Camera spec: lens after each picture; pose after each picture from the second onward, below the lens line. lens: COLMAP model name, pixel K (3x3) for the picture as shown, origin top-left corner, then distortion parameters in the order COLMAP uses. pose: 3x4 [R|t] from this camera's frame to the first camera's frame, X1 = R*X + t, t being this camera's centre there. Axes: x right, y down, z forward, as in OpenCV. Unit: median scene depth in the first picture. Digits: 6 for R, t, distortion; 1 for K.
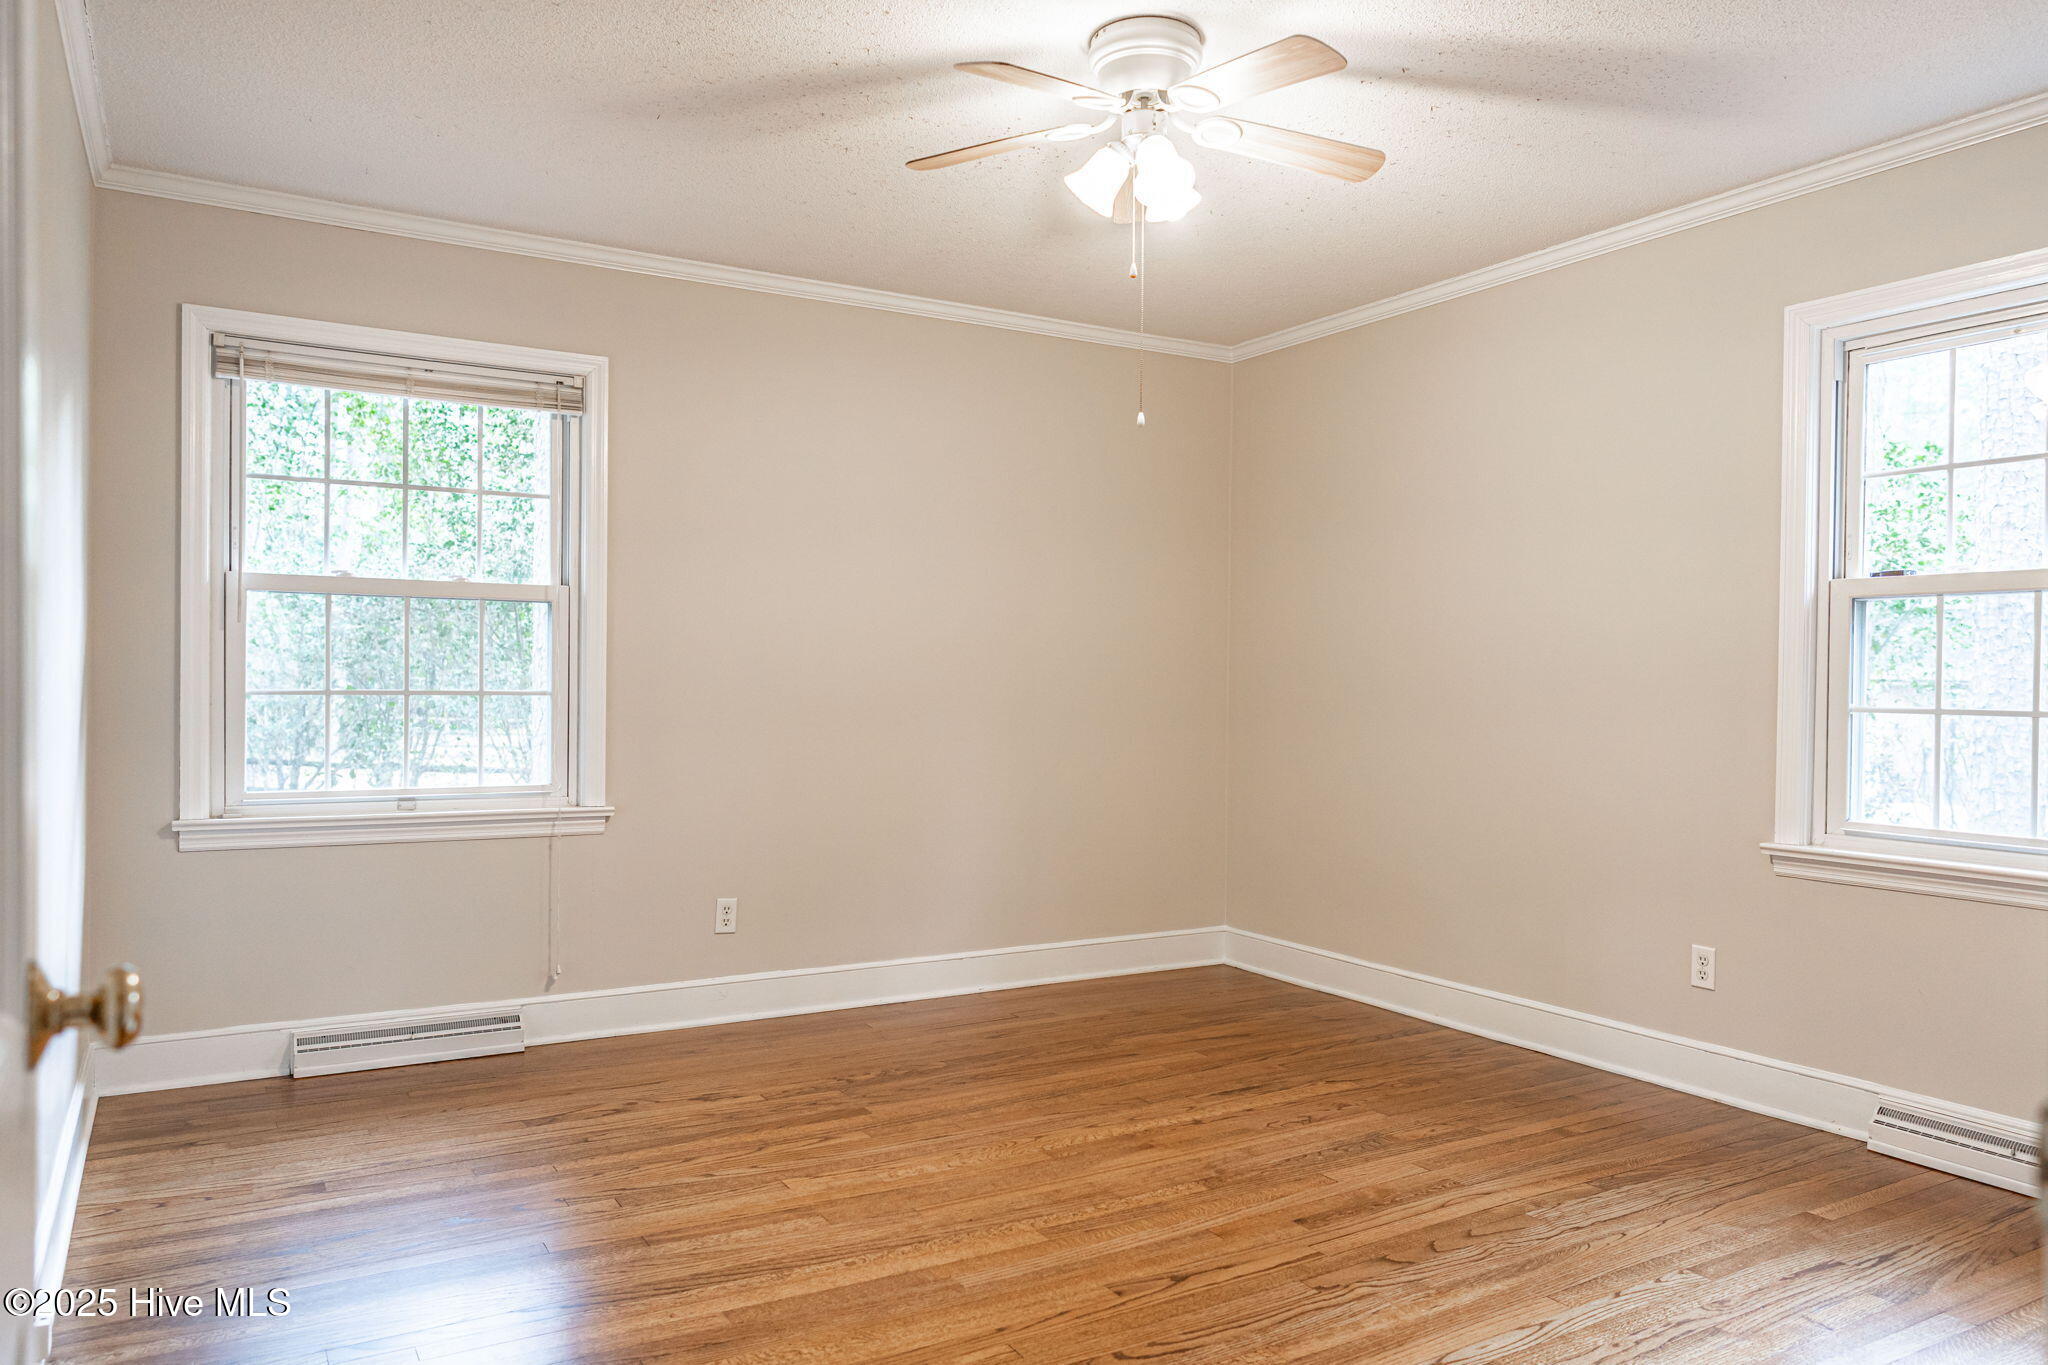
lens RADIAL K [[1367.3, 0, 996.8], [0, 1367.3, 687.7], [0, 0, 1]] dist [-0.001809, -0.000807]
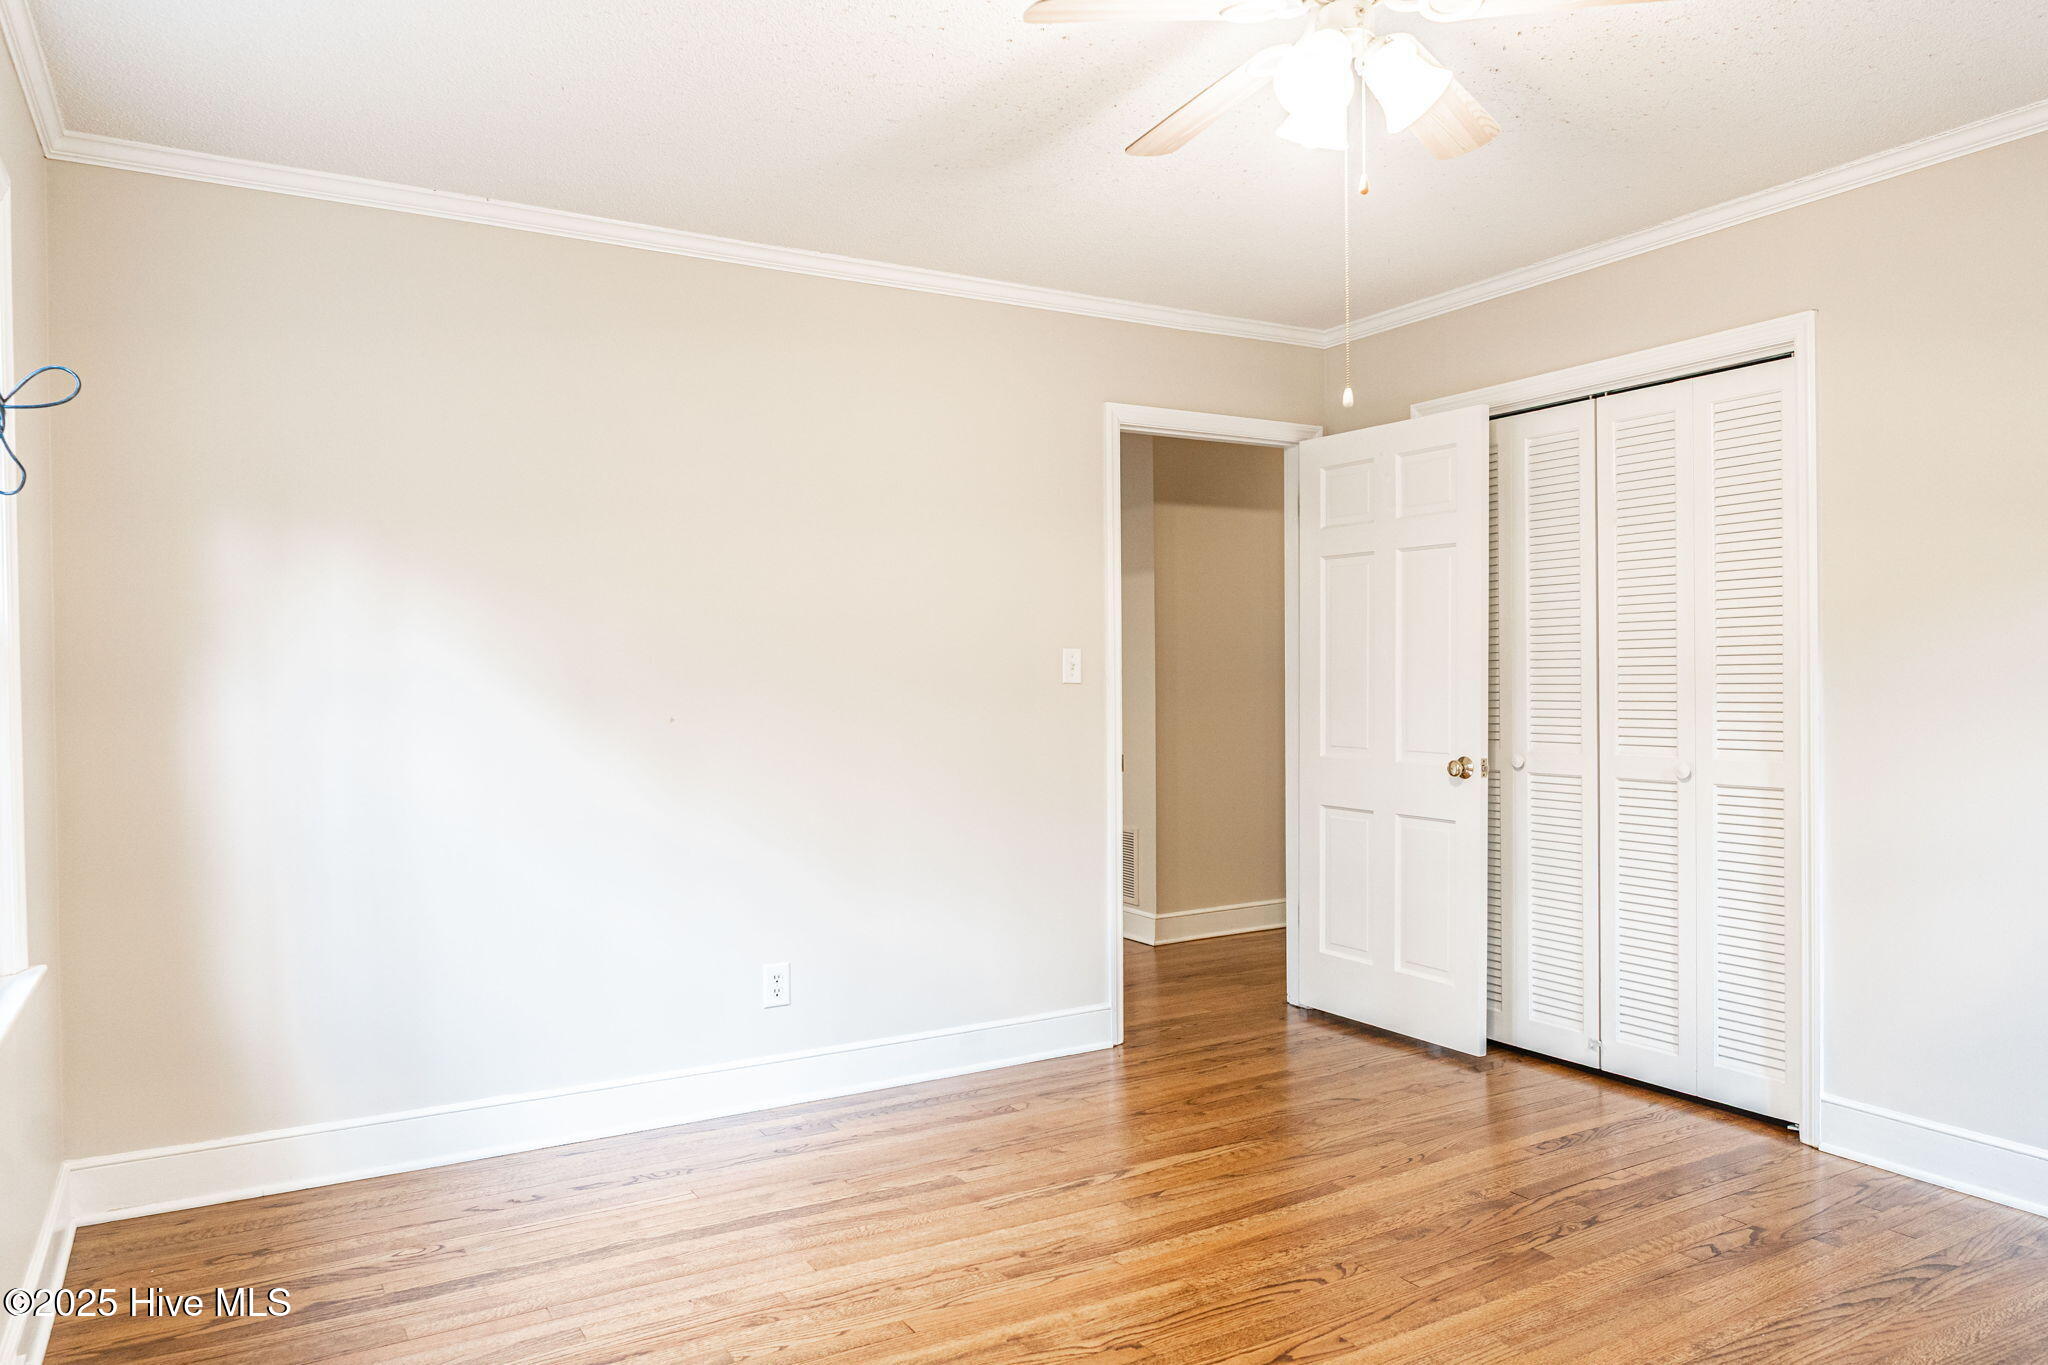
lens RADIAL K [[1367.3, 0, 996.8], [0, 1367.3, 687.7], [0, 0, 1]] dist [-0.001809, -0.000807]
pose [[-0.999990, -0.004344, -0.001368, 0.350226], [-0.004360, 0.999916, 0.012238, -0.041726], [0.001315, 0.012244, -0.999924, 2.028053]]
